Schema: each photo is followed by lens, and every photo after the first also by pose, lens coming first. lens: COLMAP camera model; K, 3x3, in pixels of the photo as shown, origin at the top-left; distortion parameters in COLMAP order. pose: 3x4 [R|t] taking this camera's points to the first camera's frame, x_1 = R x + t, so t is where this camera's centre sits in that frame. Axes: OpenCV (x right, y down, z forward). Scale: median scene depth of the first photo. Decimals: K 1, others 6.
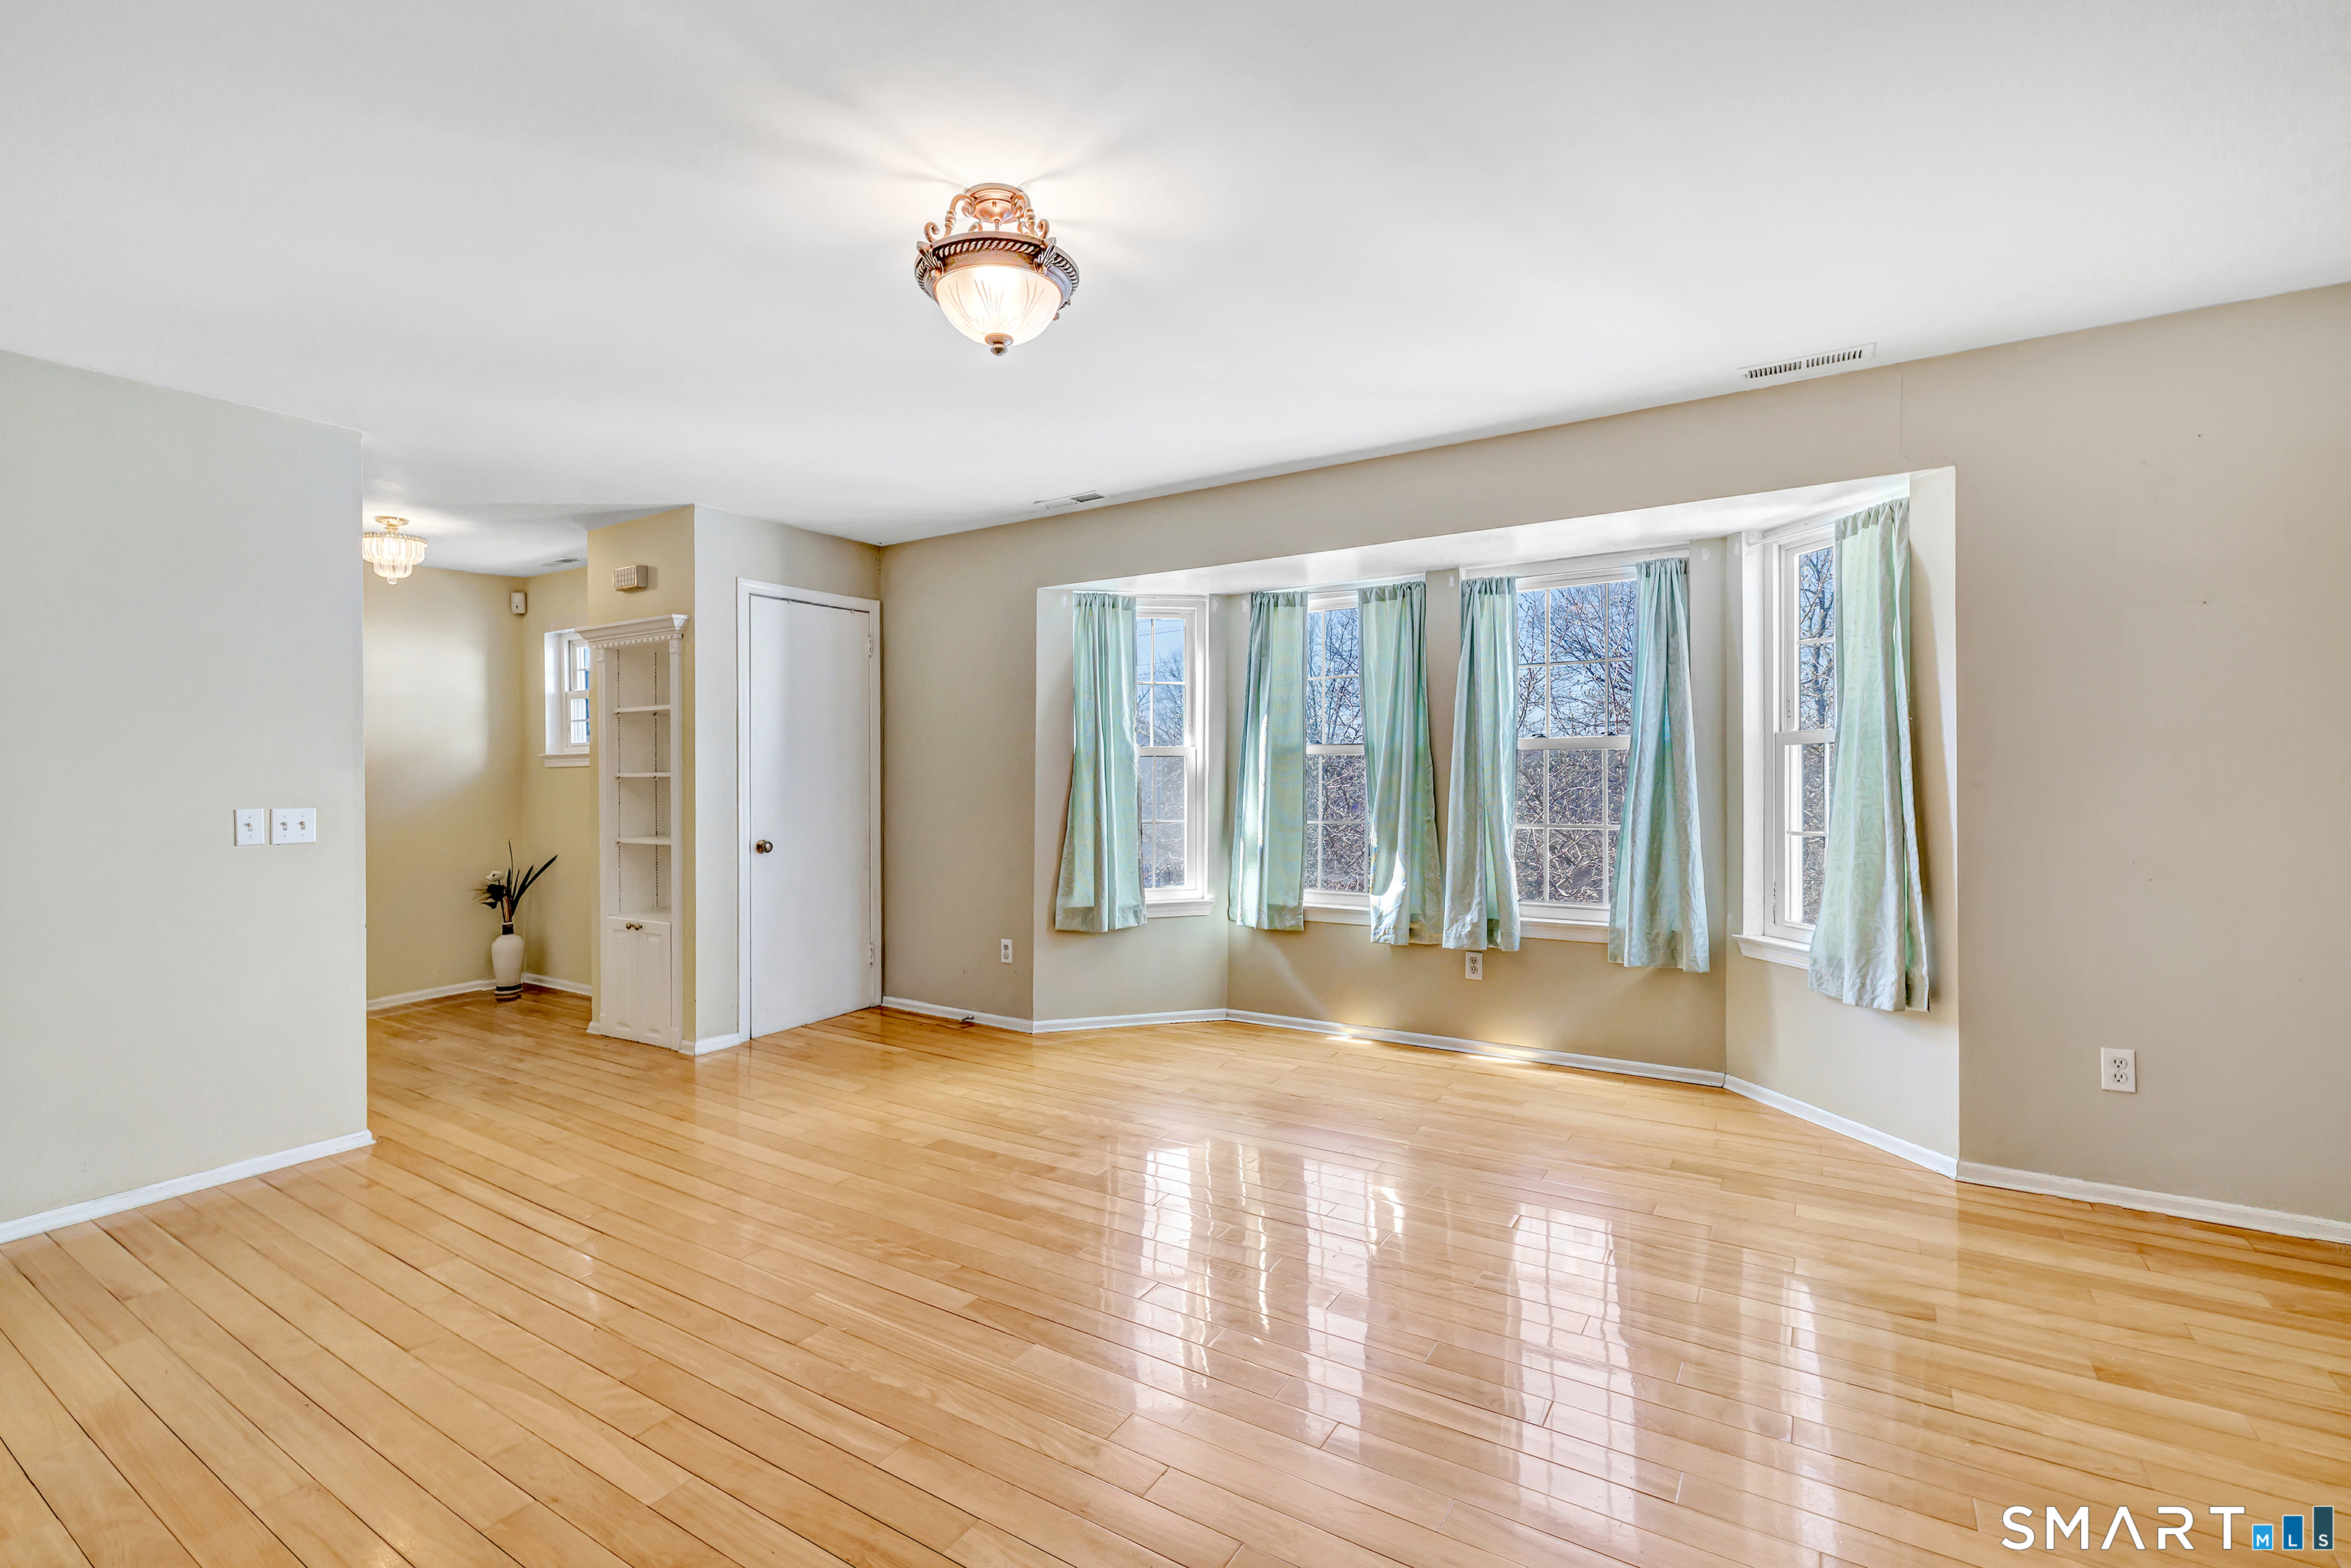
lens RADIAL K [[1049.4, 0, 1162.7], [0, 1049.4, 784.0], [0, 0, 1]] dist [0.004304, 0.001232]
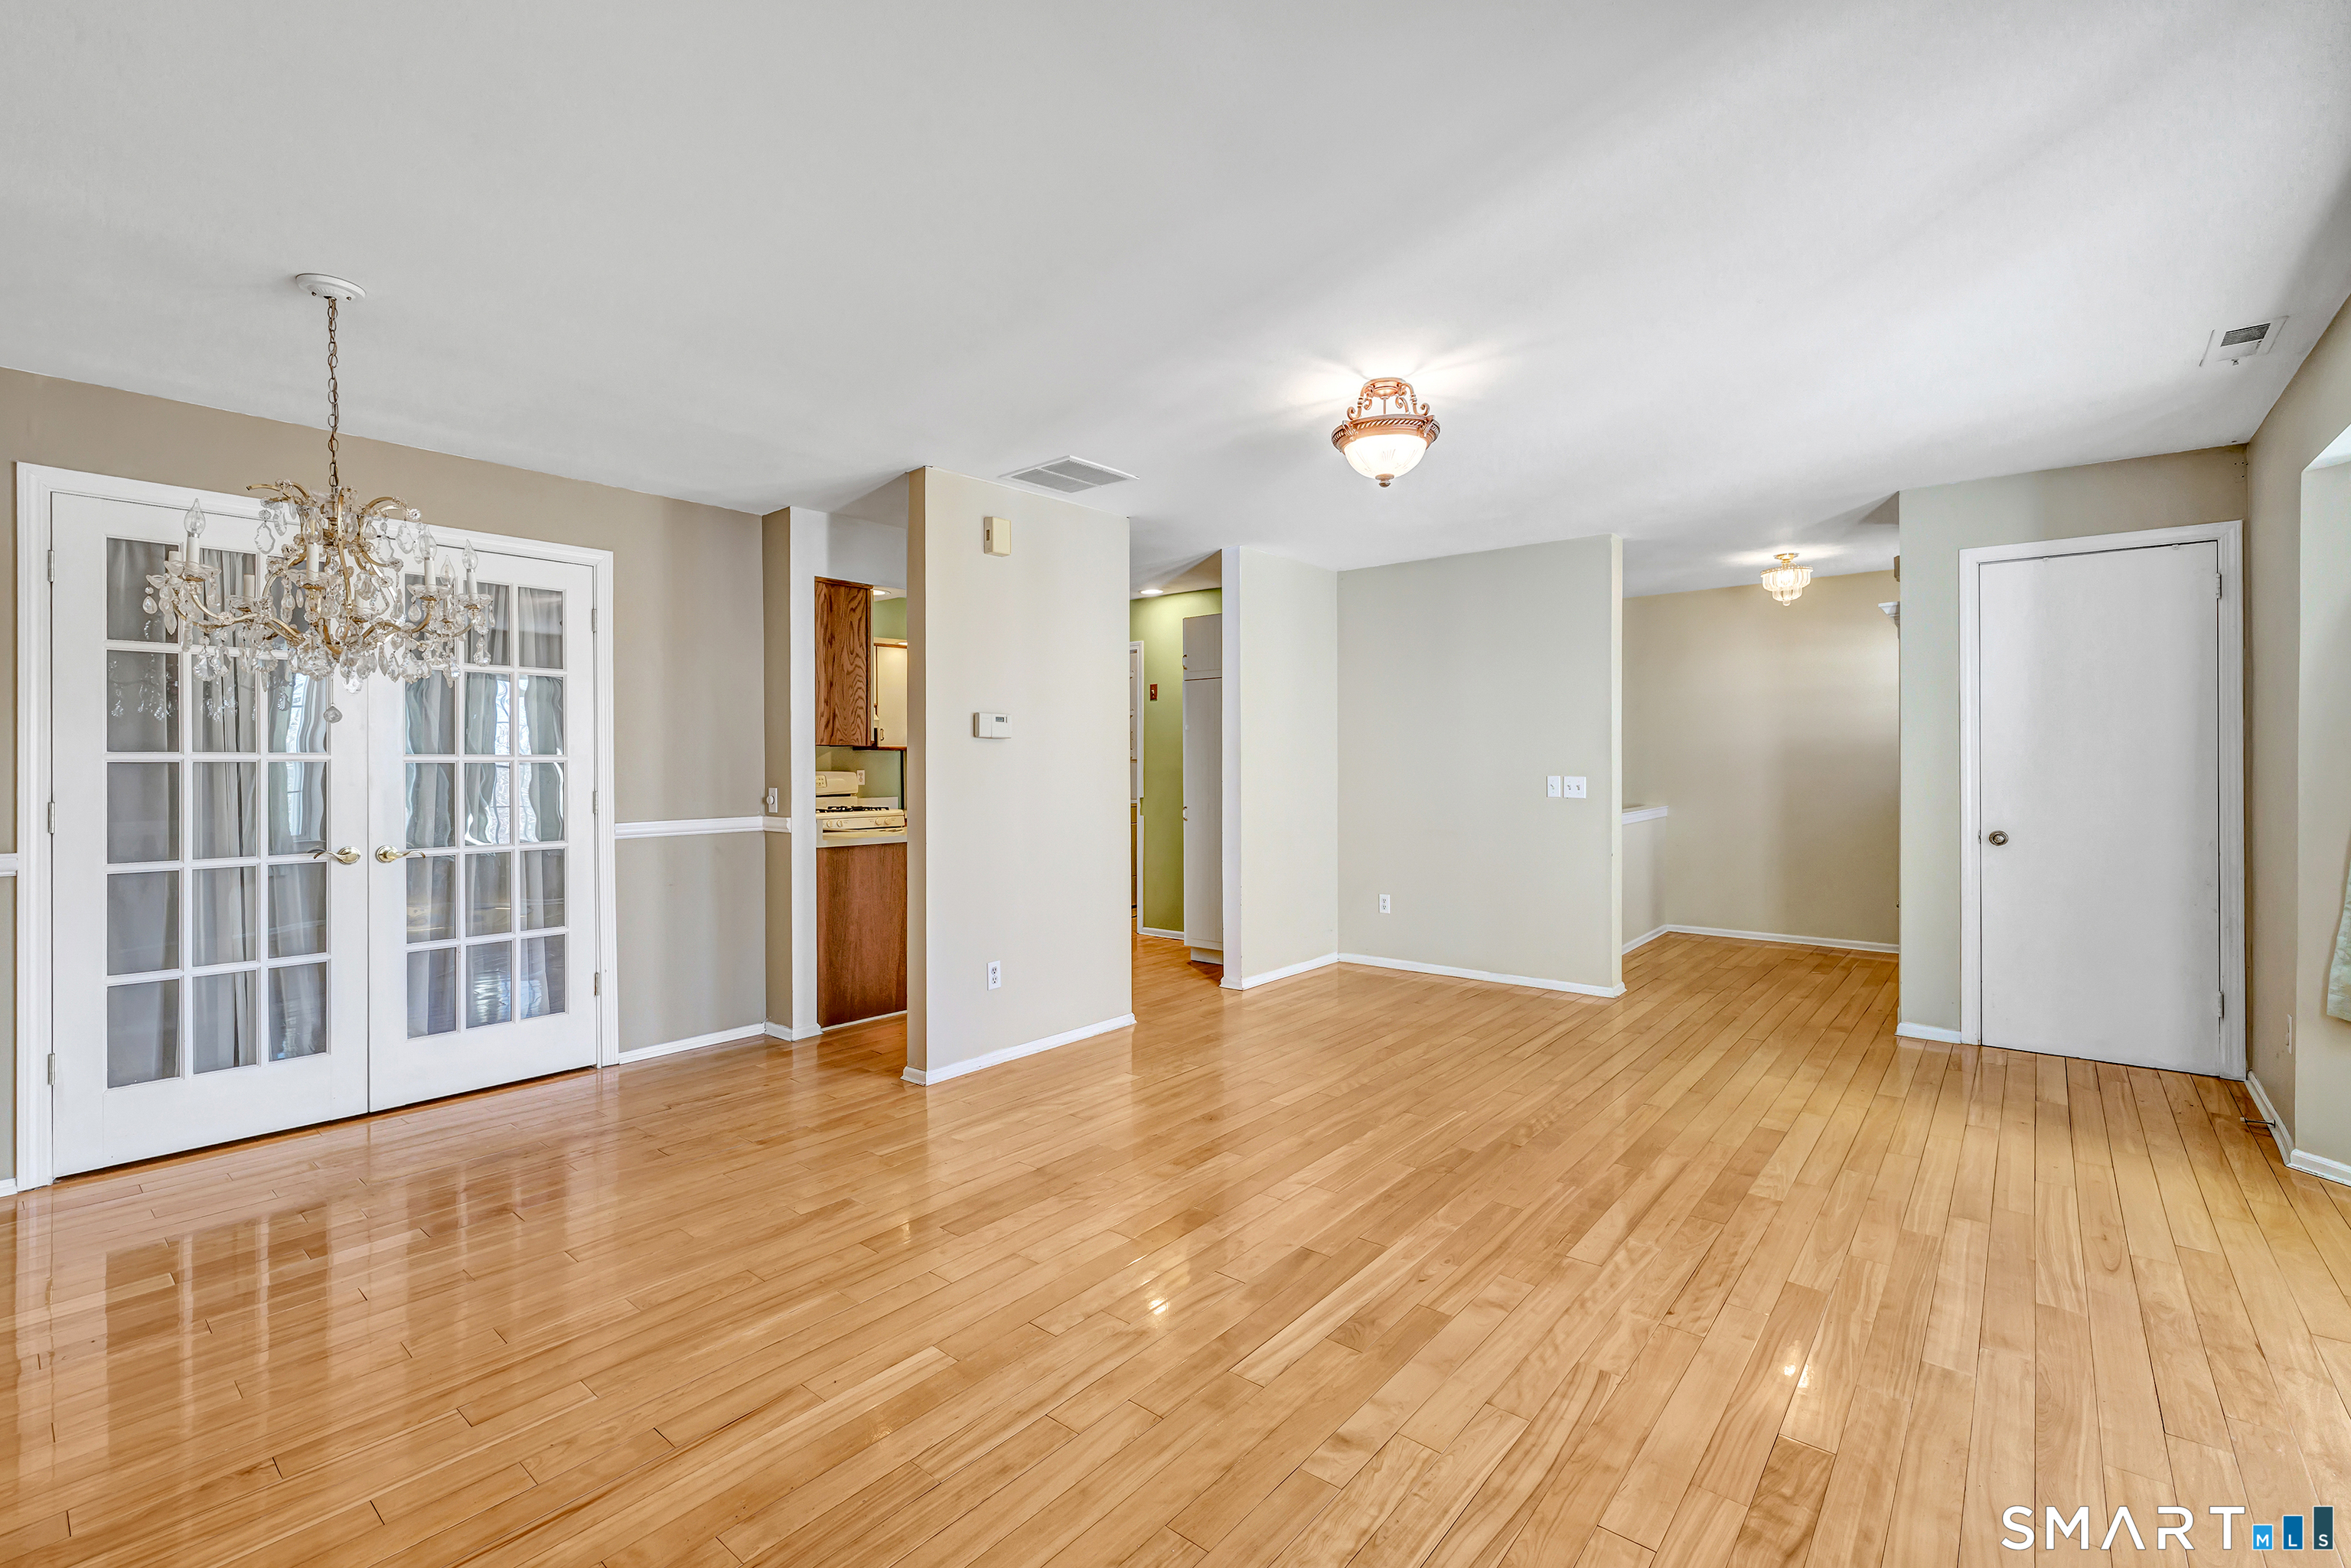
lens RADIAL K [[1049.4, 0, 1151.6], [0, 1049.4, 771.7], [0, 0, 1]] dist [0.004304, 0.001232]
pose [[-0.146882, 0.026503, -0.988799, 0.655564], [-0.007536, 0.999582, 0.027911, -0.018396], [0.989125, 0.011552, -0.146621, 0.426556]]
